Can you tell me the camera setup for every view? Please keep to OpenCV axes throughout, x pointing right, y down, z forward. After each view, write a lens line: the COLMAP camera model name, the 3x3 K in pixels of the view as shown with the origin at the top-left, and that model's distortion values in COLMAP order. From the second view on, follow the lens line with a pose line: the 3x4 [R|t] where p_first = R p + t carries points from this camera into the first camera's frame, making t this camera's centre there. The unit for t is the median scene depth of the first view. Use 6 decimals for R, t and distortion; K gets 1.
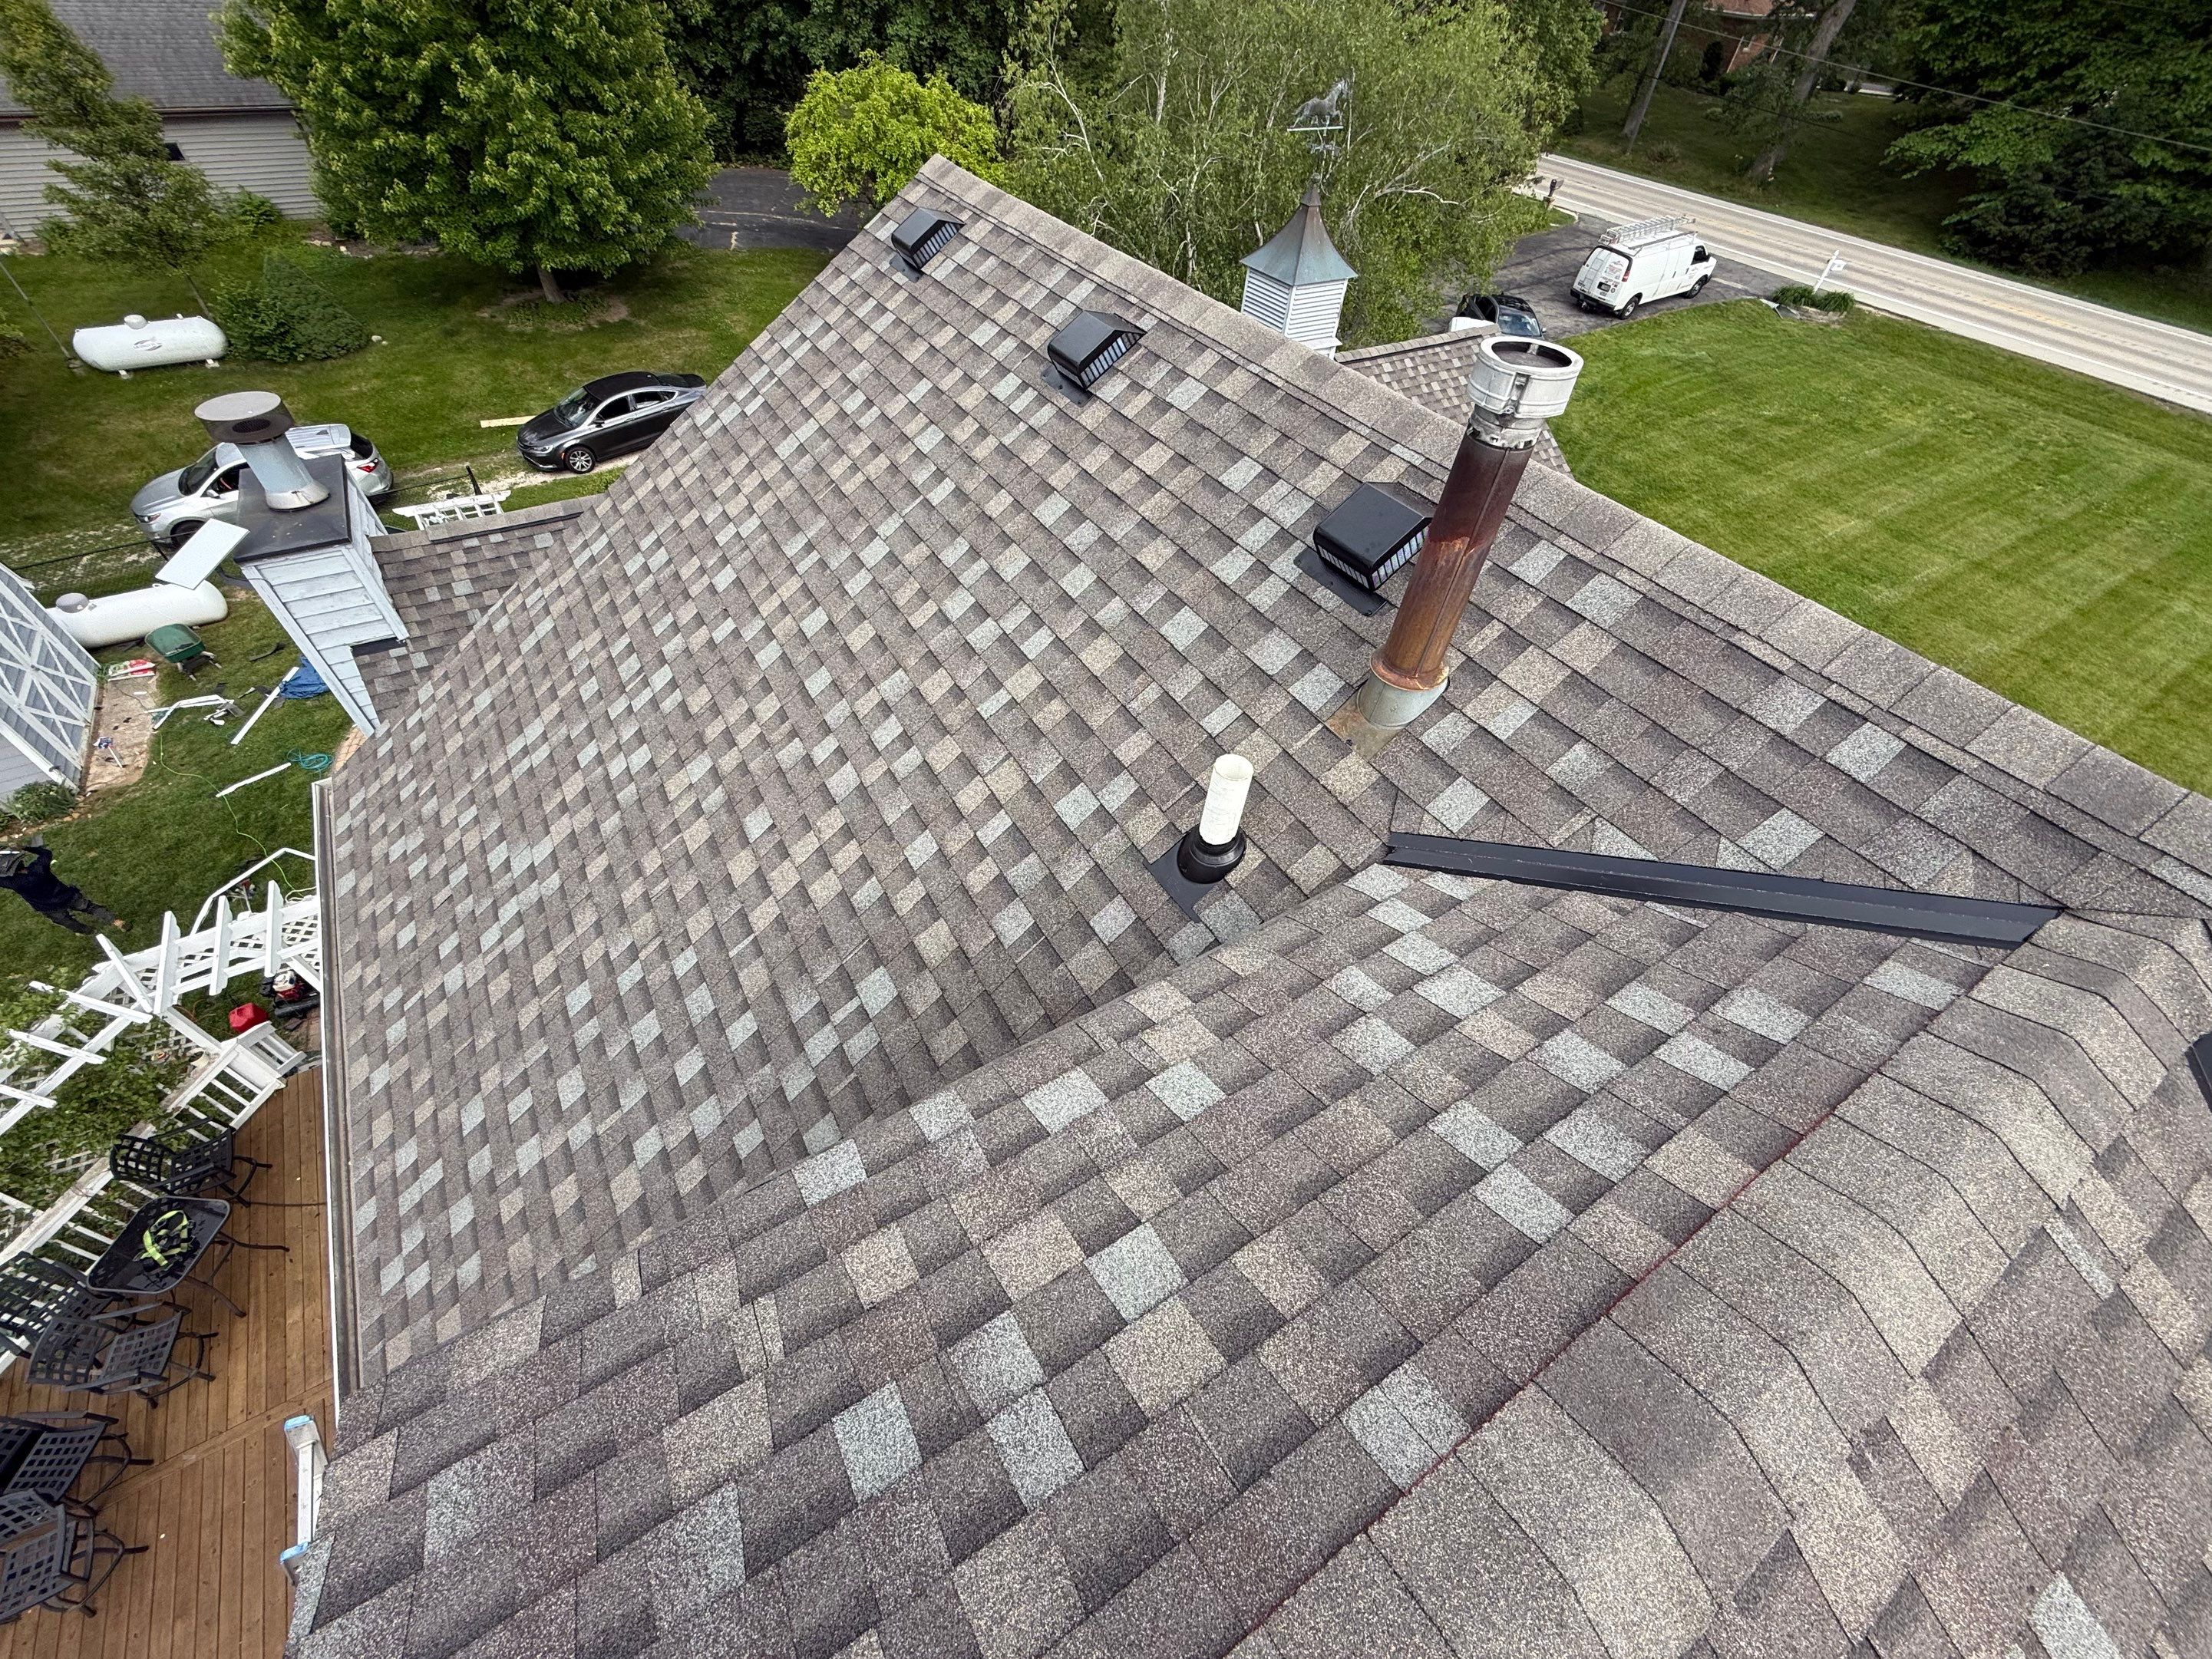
lens RADIAL K [[880.1, 0, 1098.9], [0, 880.1, 829.5], [0, 0, 1]] dist [0.000598, -0.000444]
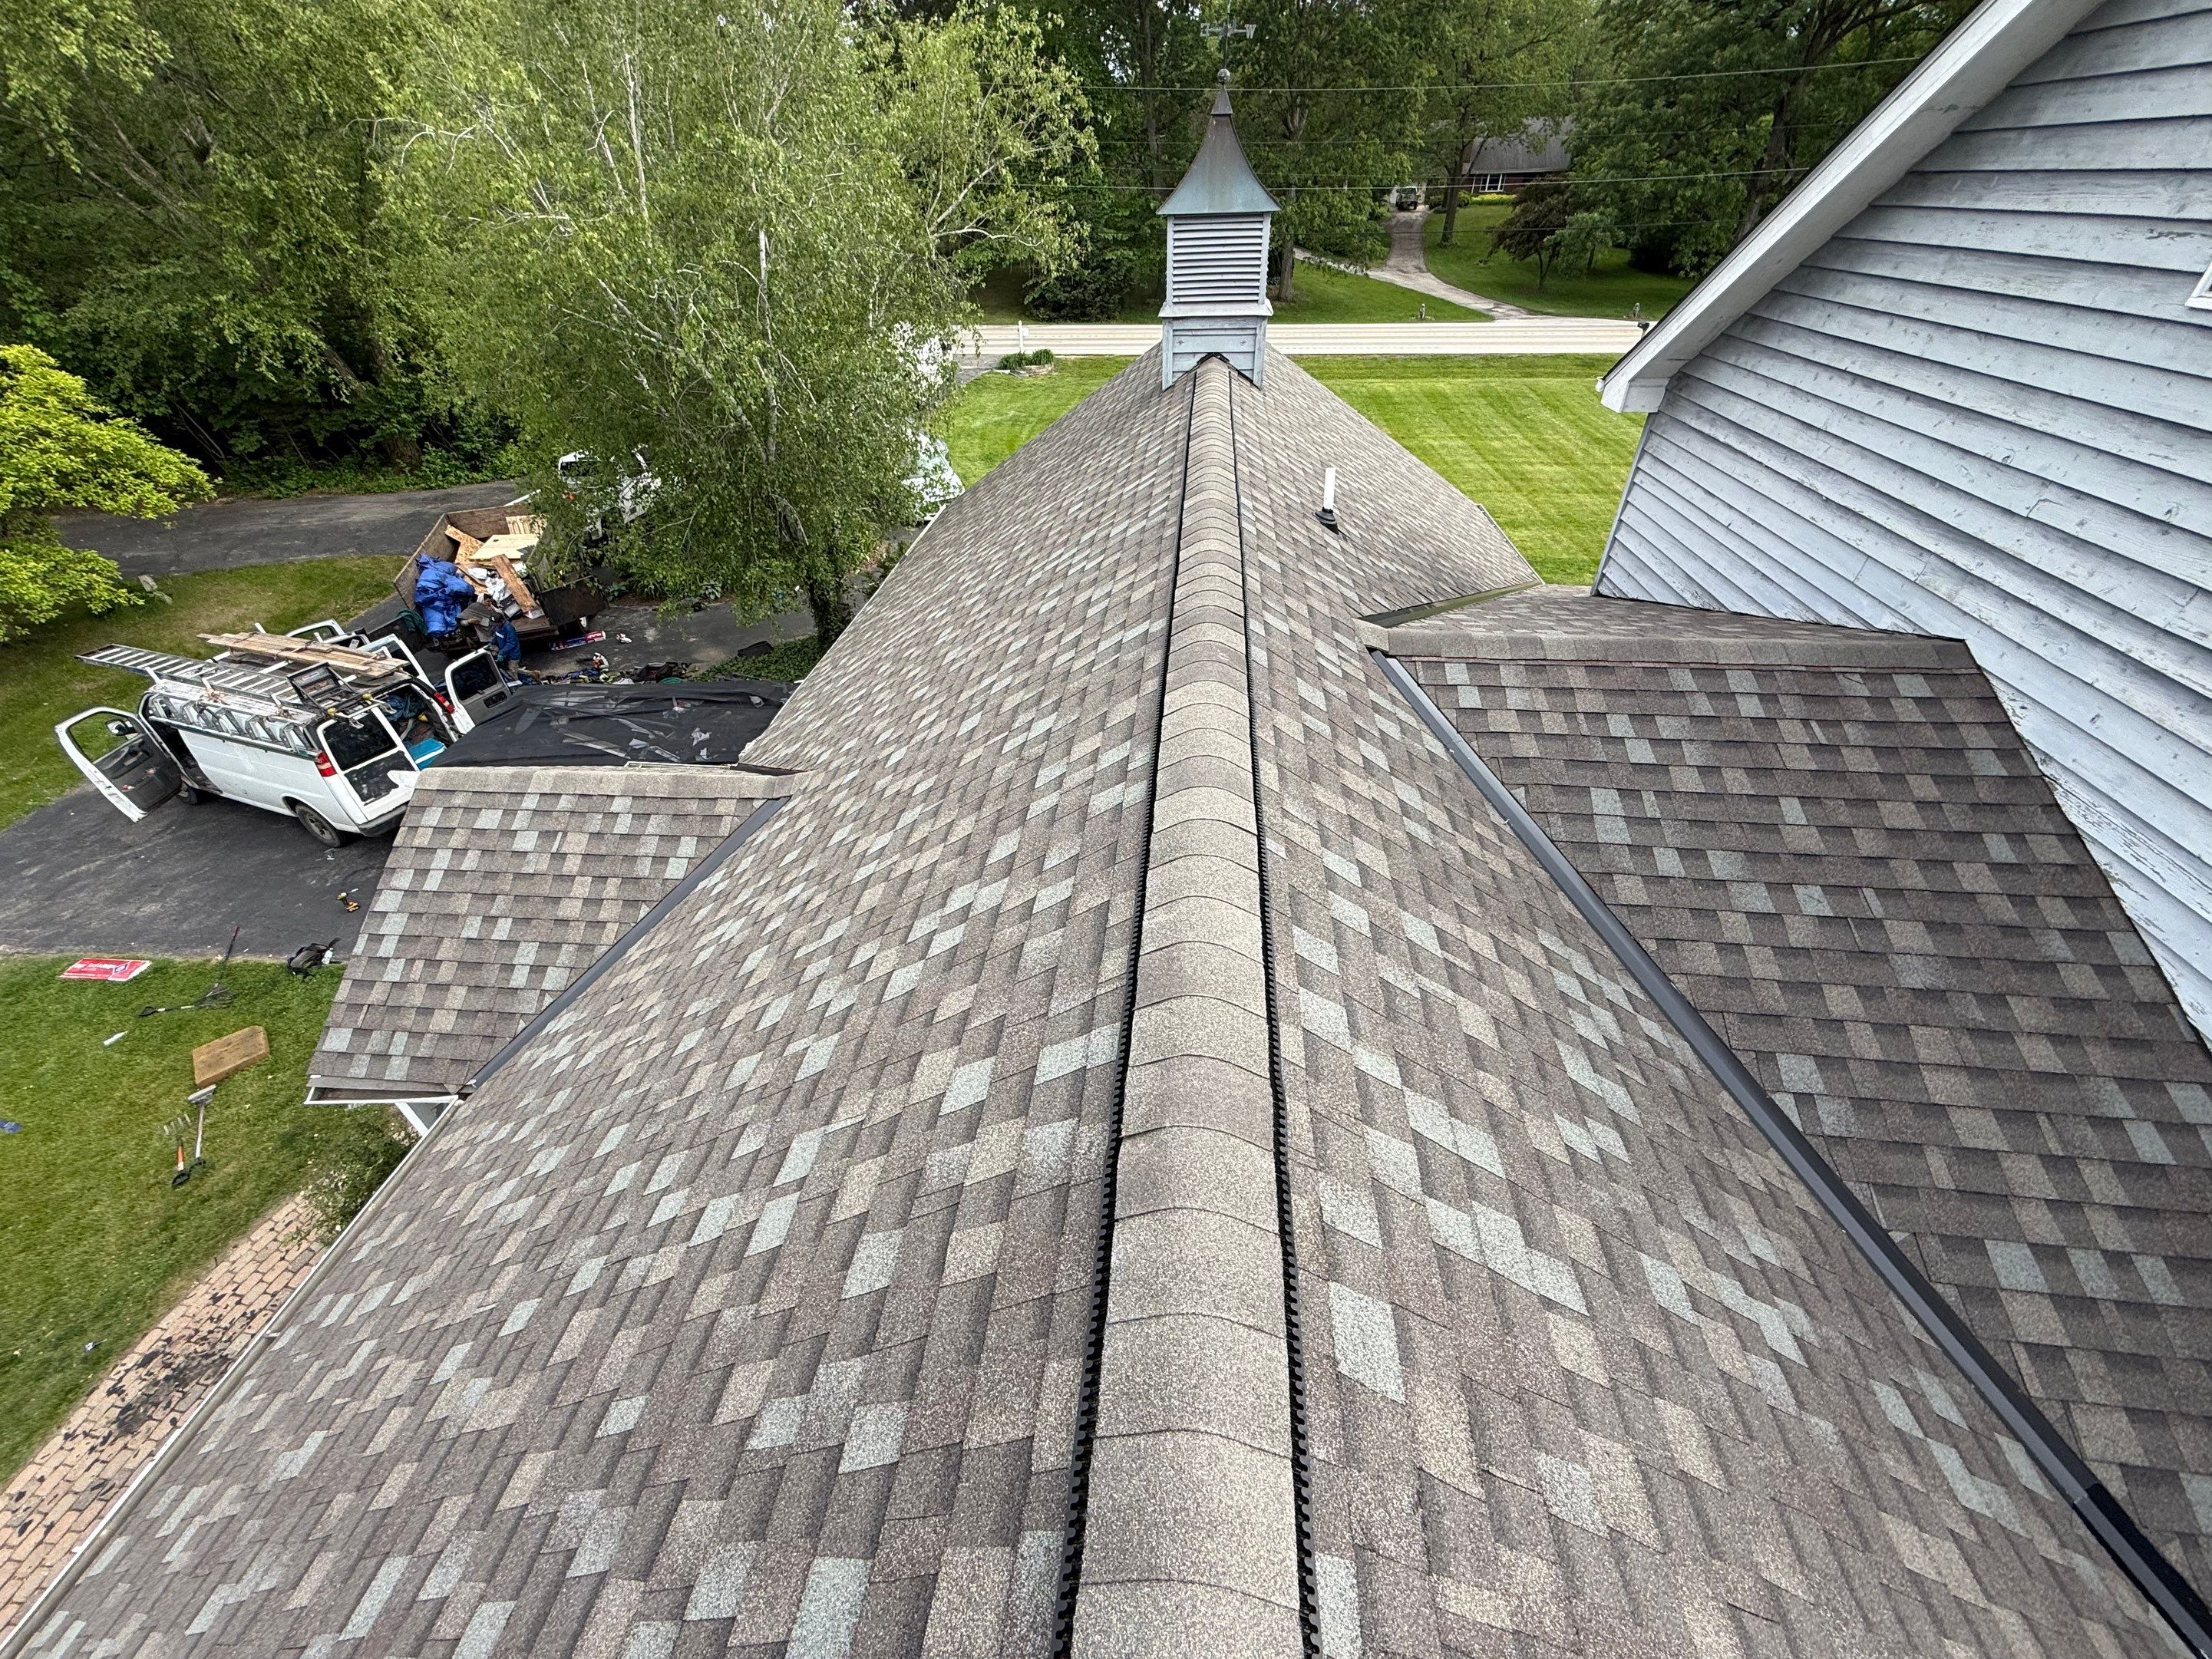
lens RADIAL K [[880.1, 0, 1098.9], [0, 880.1, 829.5], [0, 0, 1]] dist [0.000598, -0.000444]
pose [[0.604680, -0.524967, 0.598976, -2.143032], [0.621377, 0.781395, 0.057552, -1.356466], [-0.498250, 0.337389, 0.798696, 2.553180]]
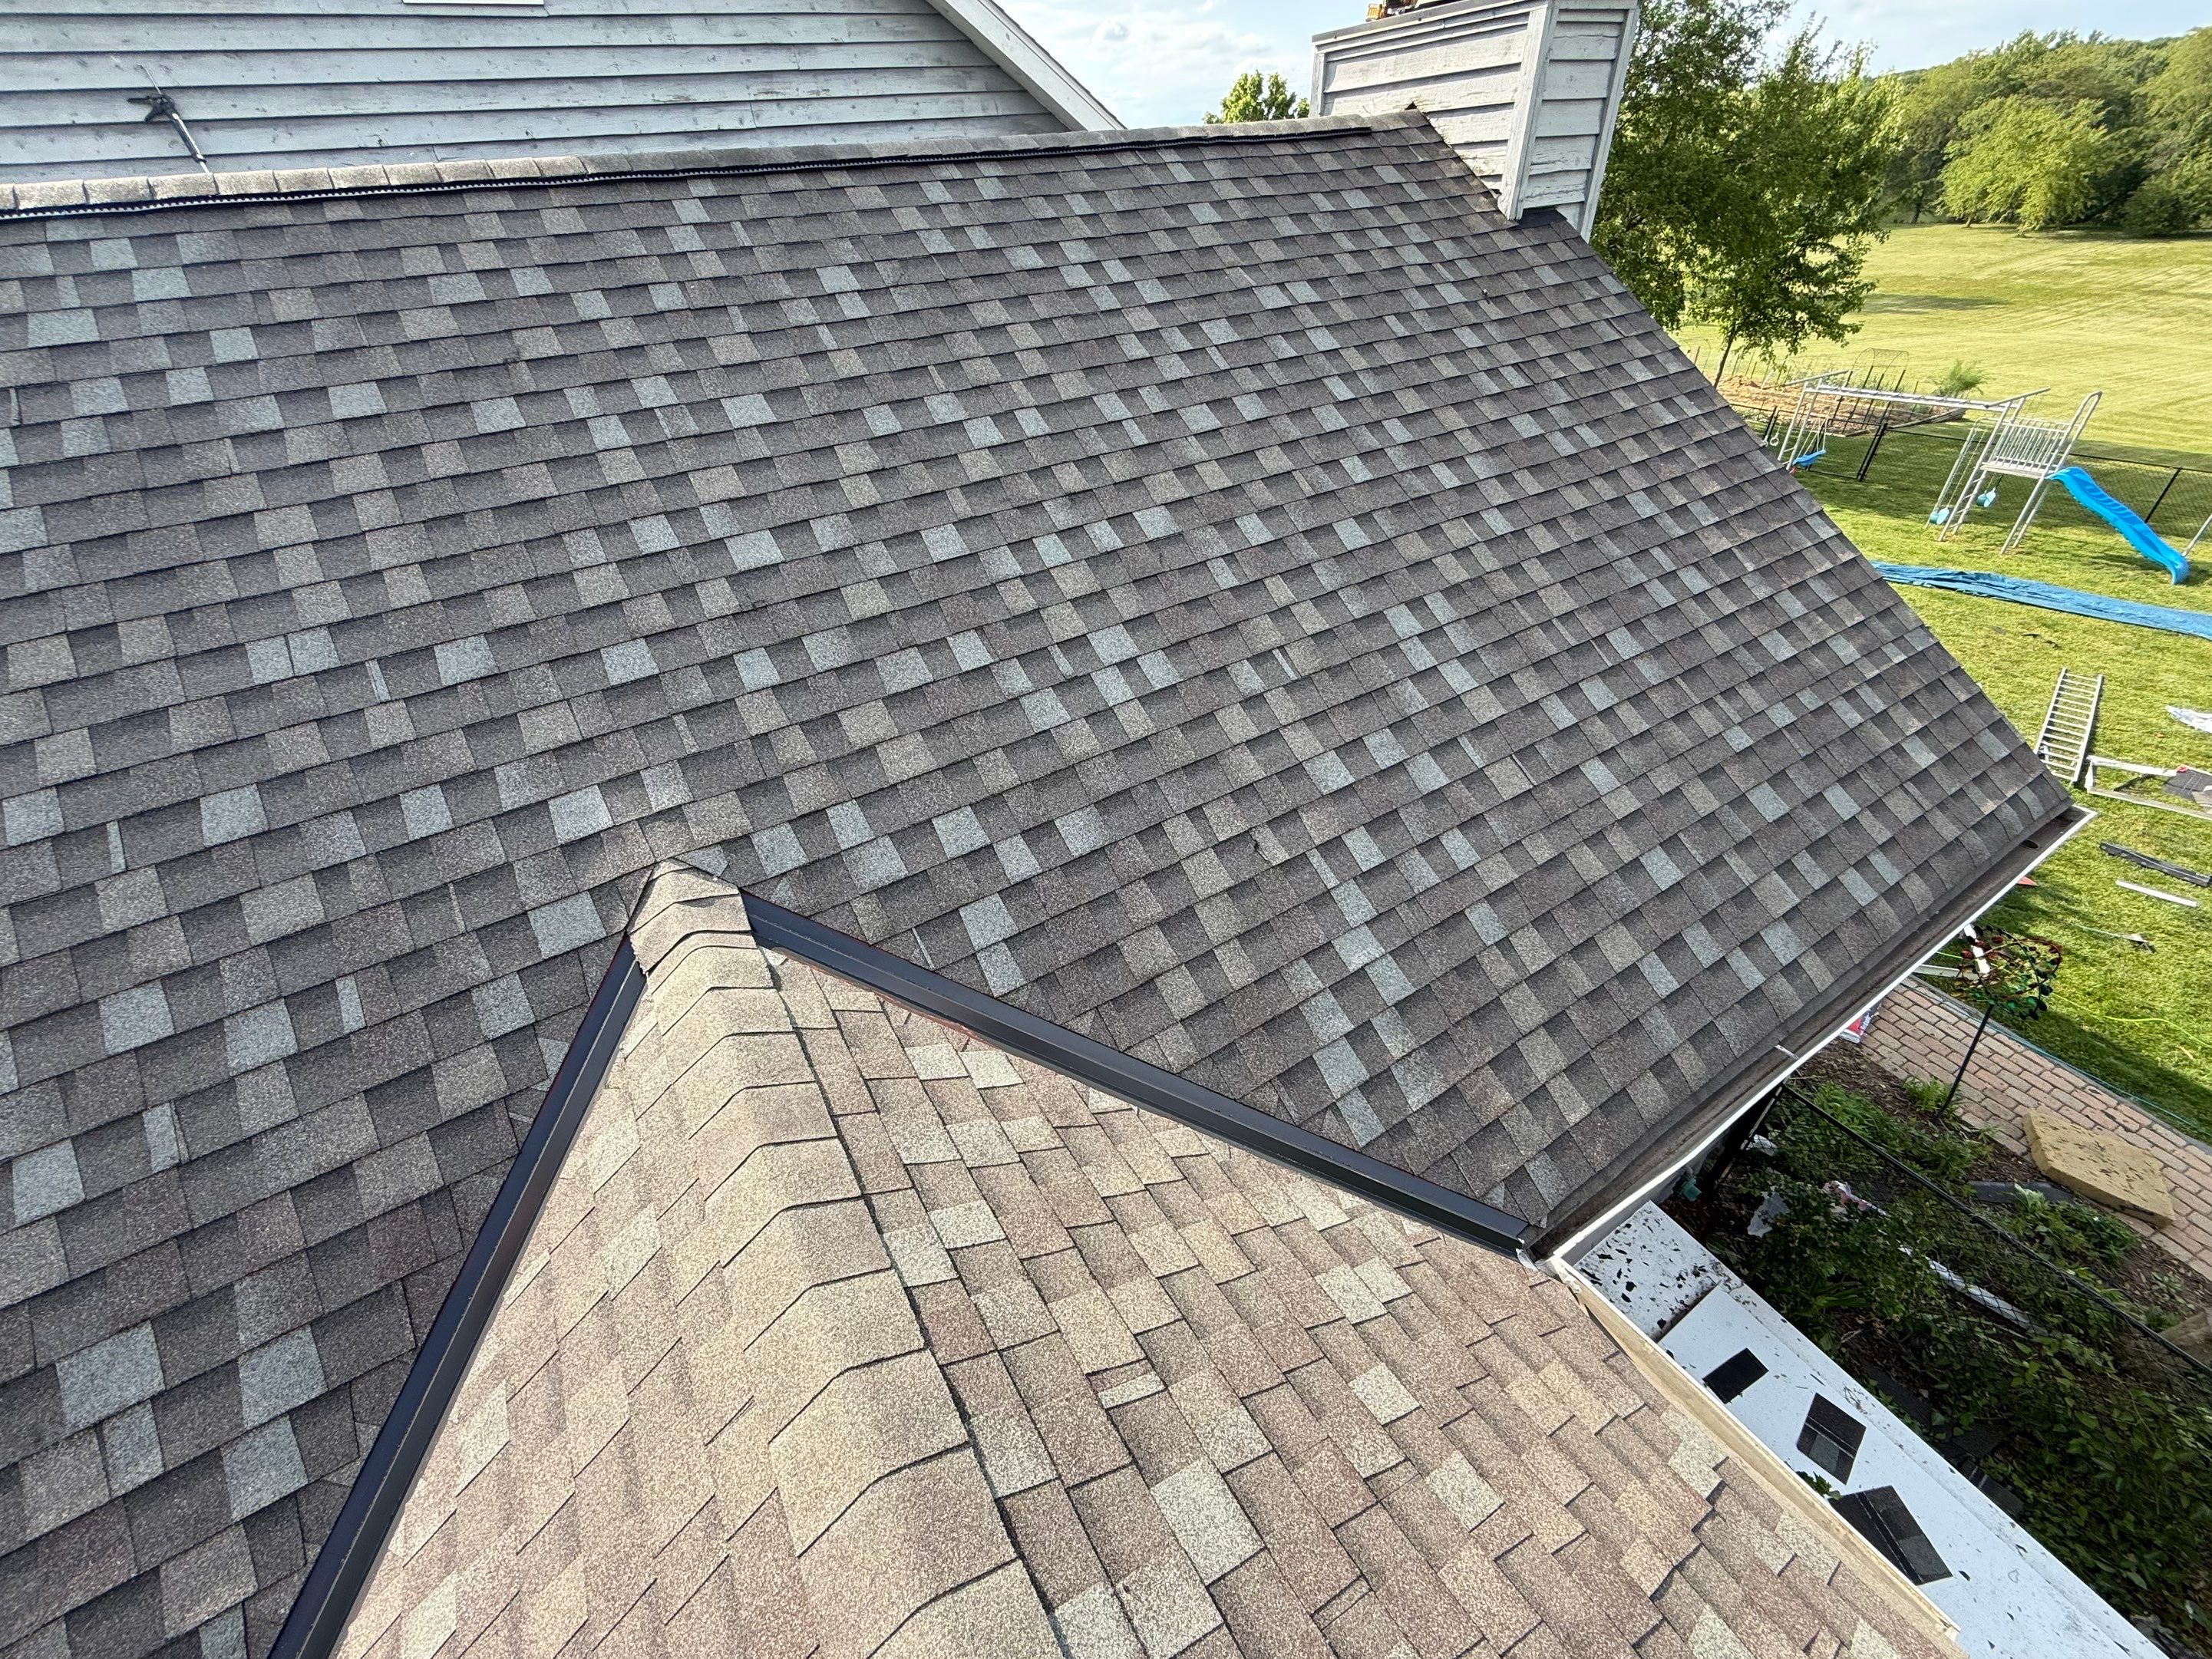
lens RADIAL K [[880.1, 0, 1098.9], [0, 880.1, 829.5], [0, 0, 1]] dist [0.000598, -0.000444]
pose [[-0.999909, 0.011160, 0.007602, -1.687583], [0.008775, 0.109159, 0.993986, -2.597163], [0.010263, 0.993962, -0.109247, 4.509209]]
